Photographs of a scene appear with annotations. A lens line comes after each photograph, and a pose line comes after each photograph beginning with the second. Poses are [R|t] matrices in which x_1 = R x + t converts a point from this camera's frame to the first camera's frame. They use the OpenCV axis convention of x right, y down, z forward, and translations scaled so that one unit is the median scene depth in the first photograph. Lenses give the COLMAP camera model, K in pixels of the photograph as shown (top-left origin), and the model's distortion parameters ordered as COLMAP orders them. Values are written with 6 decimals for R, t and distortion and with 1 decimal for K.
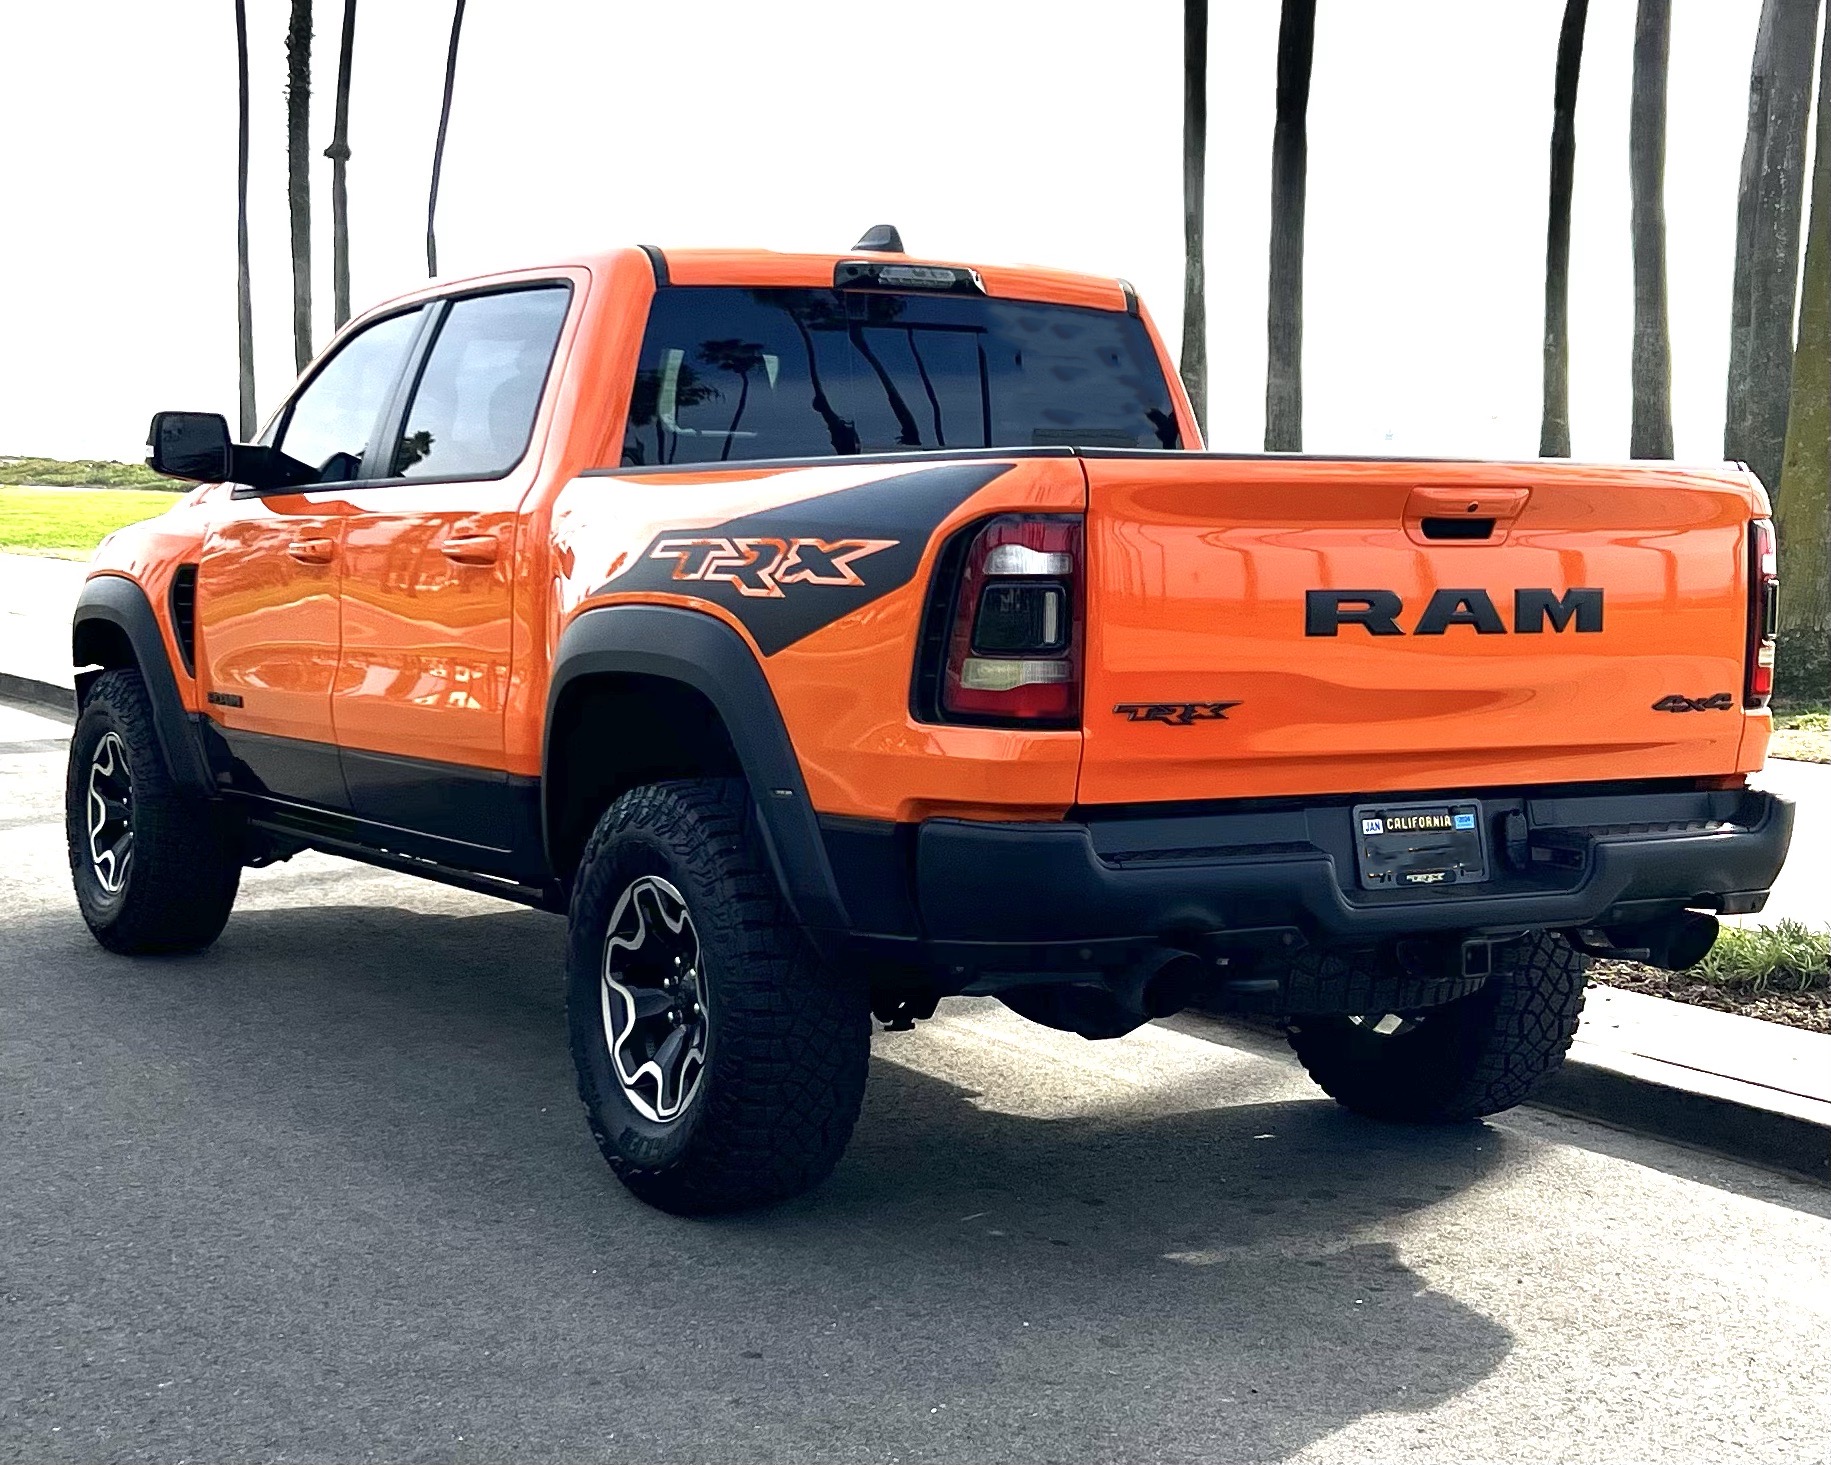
lens RADIAL K [[2942.2, 0, 915.5], [0, 2942.2, 732.5], [0, 0, 1]] dist [0.125699, 0.010699]
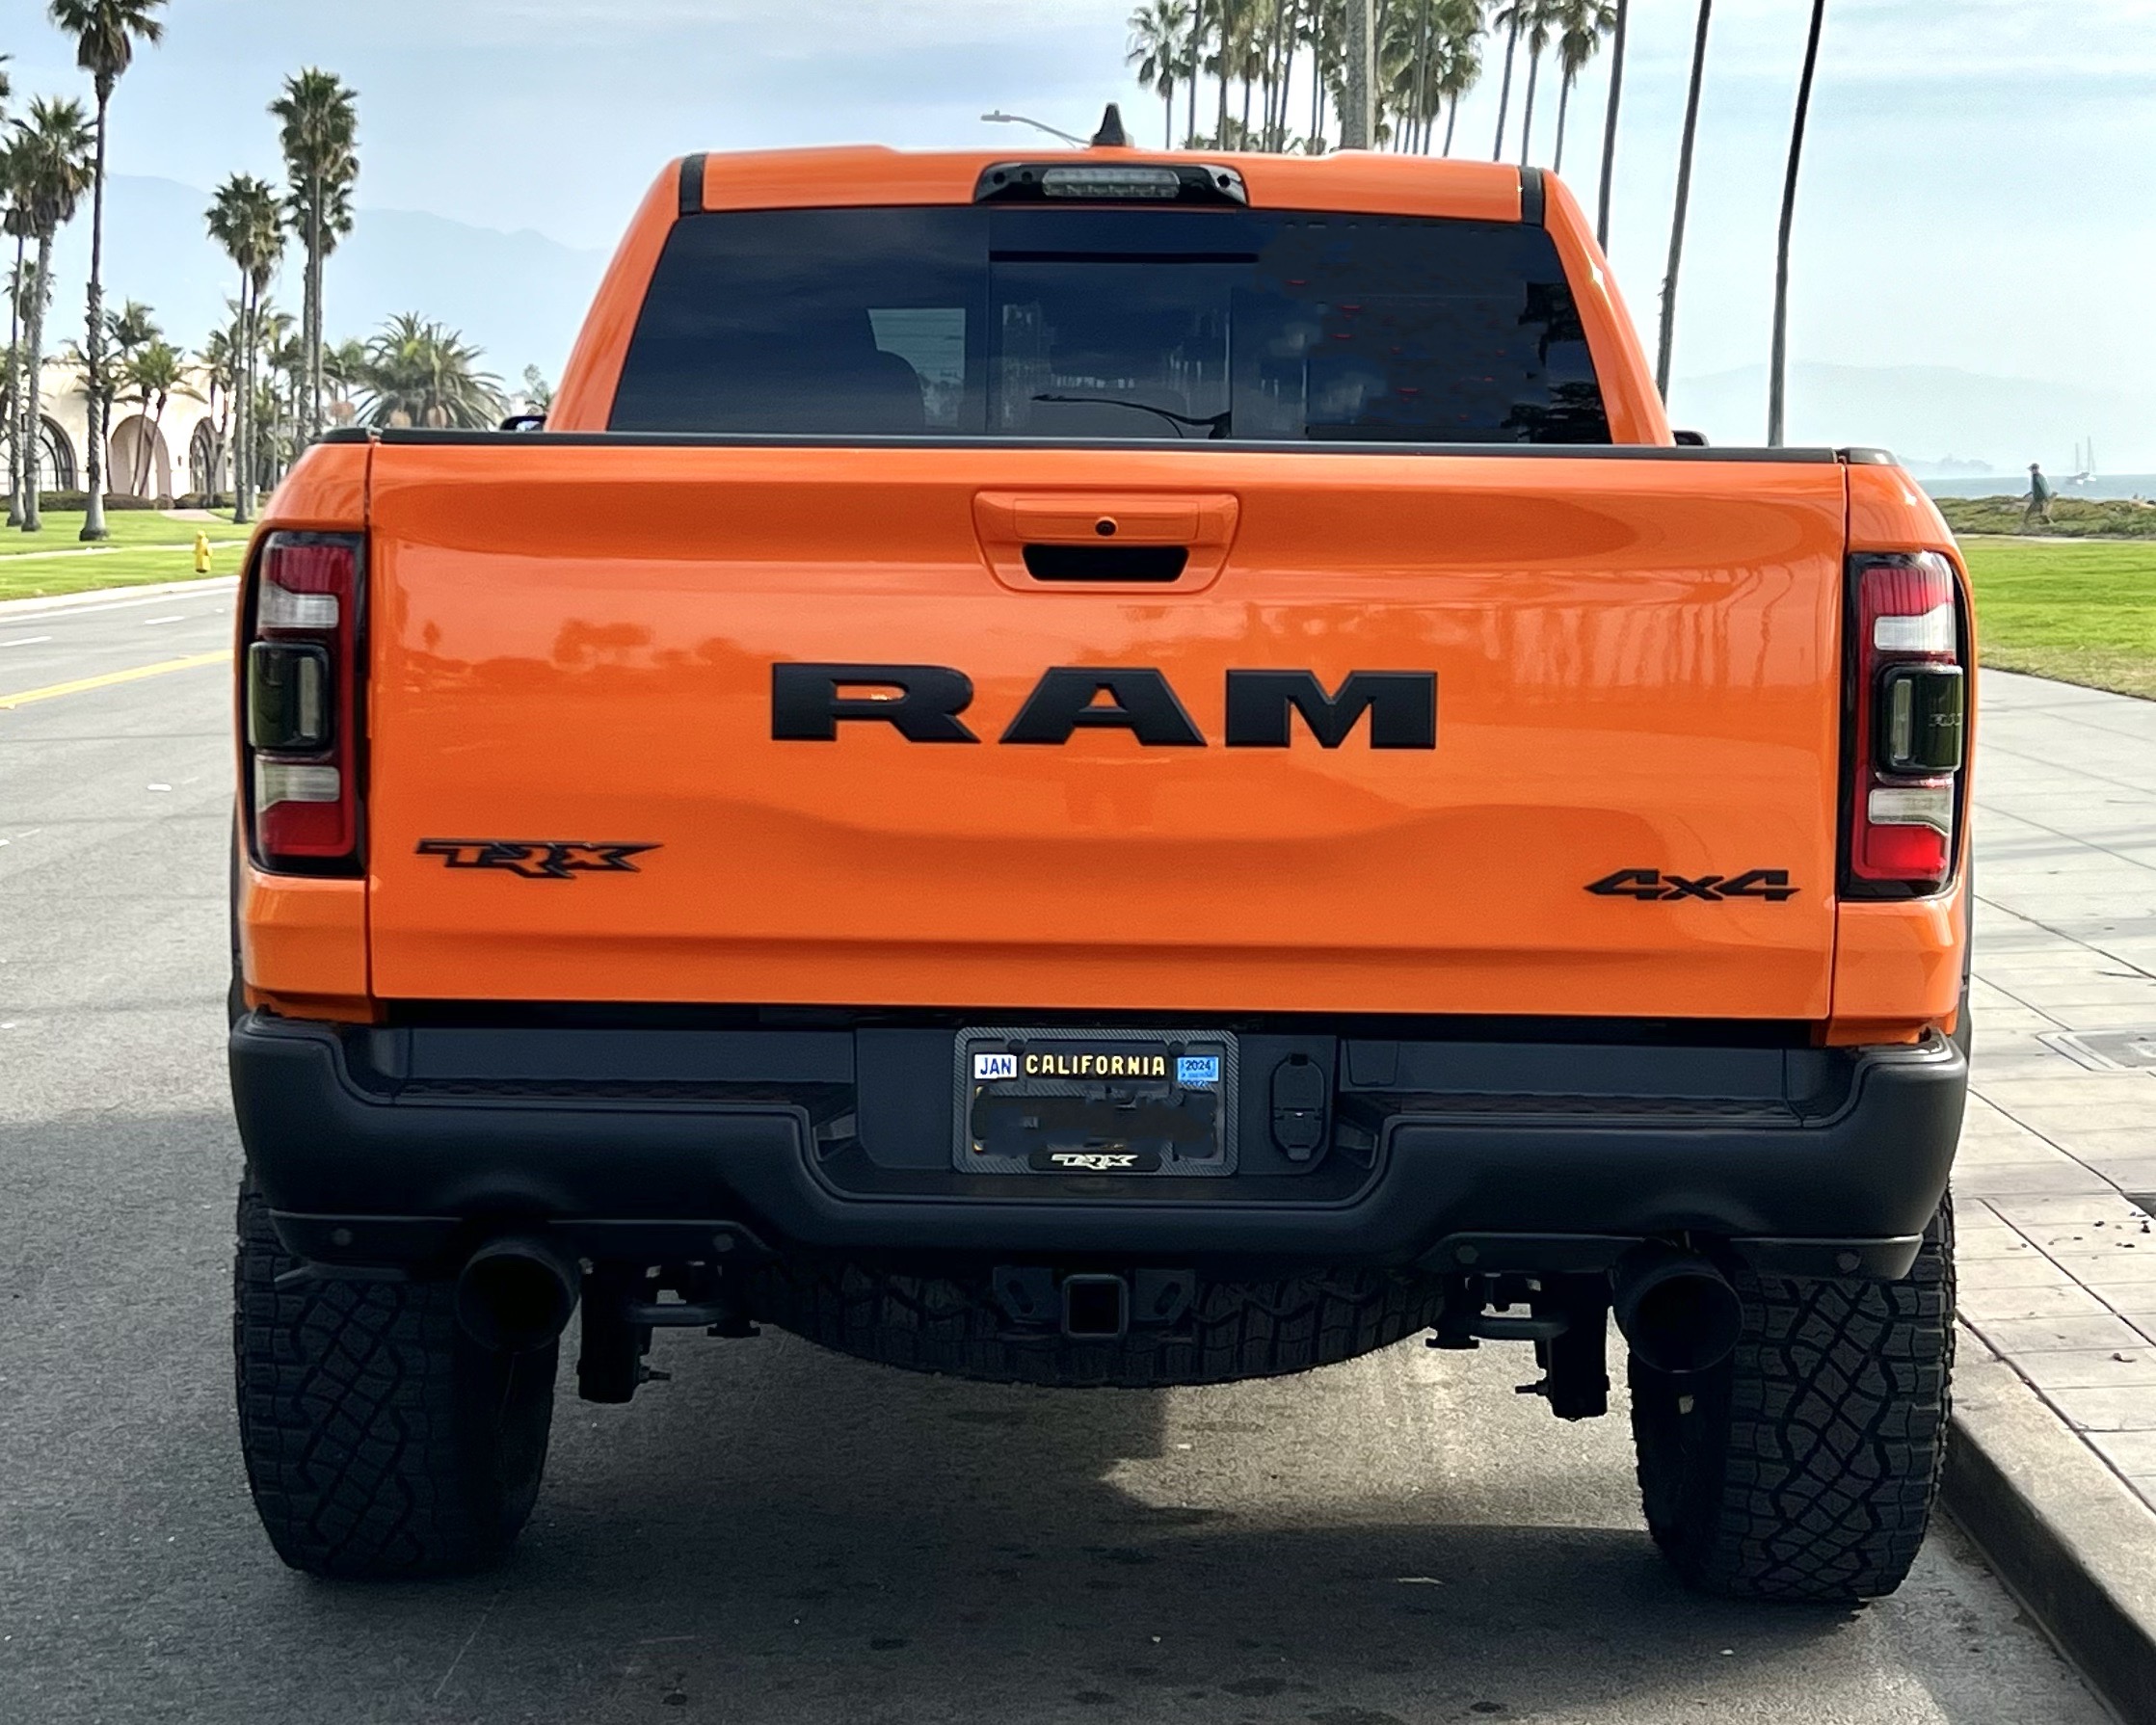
lens RADIAL K [[3895.5, 0, 1078.6], [0, 3895.5, 792.7], [0, 0, 1]] dist [0.201844, -0.831907]
pose [[0.853694, 0.032506, -0.519760, 0.573065], [-0.041739, 0.999110, -0.006070, -0.018828], [0.519100, 0.026877, 0.854291, 0.340035]]
